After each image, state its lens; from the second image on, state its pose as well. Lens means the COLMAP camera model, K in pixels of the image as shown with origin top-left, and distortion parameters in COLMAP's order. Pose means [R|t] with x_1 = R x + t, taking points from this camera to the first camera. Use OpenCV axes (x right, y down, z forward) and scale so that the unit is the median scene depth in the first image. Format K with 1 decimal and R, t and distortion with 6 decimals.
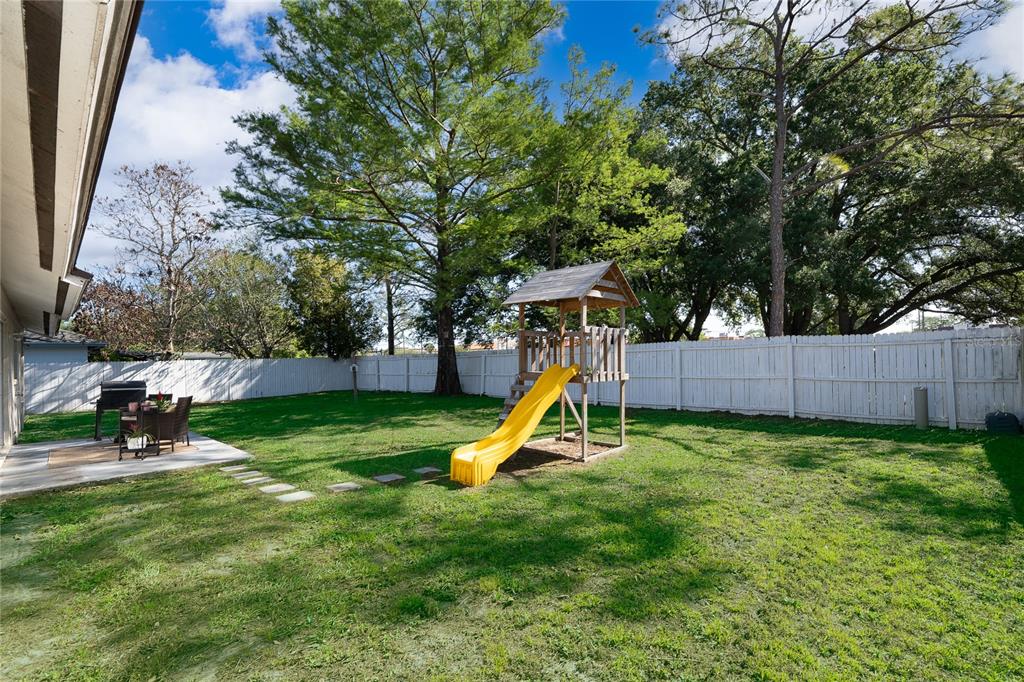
lens RADIAL K [[425.1, 0, 512.3], [0, 425.1, 361.0], [0, 0, 1]] dist [0.000653, 0.000108]
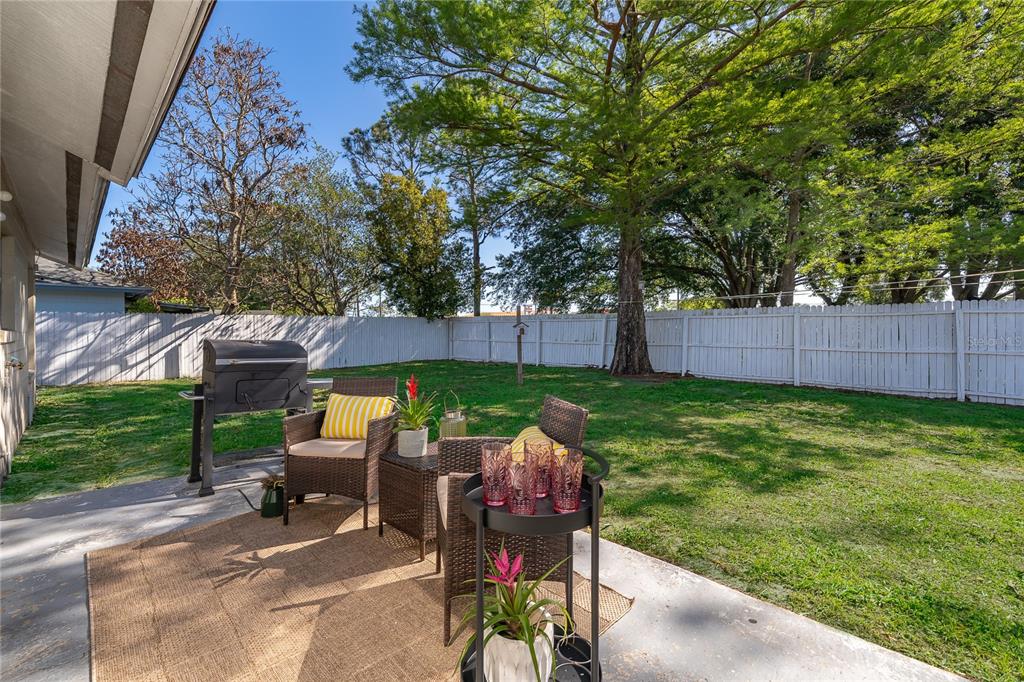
lens RADIAL K [[421.9, 0, 512.0], [0, 421.9, 341.0], [0, 0, 1]] dist [-0.001445, -0.000311]
pose [[0.999463, 0.025440, -0.020667, -0.350818], [-0.024902, 0.999354, 0.025909, 0.015047], [0.021313, -0.025381, 0.999451, 0.318808]]
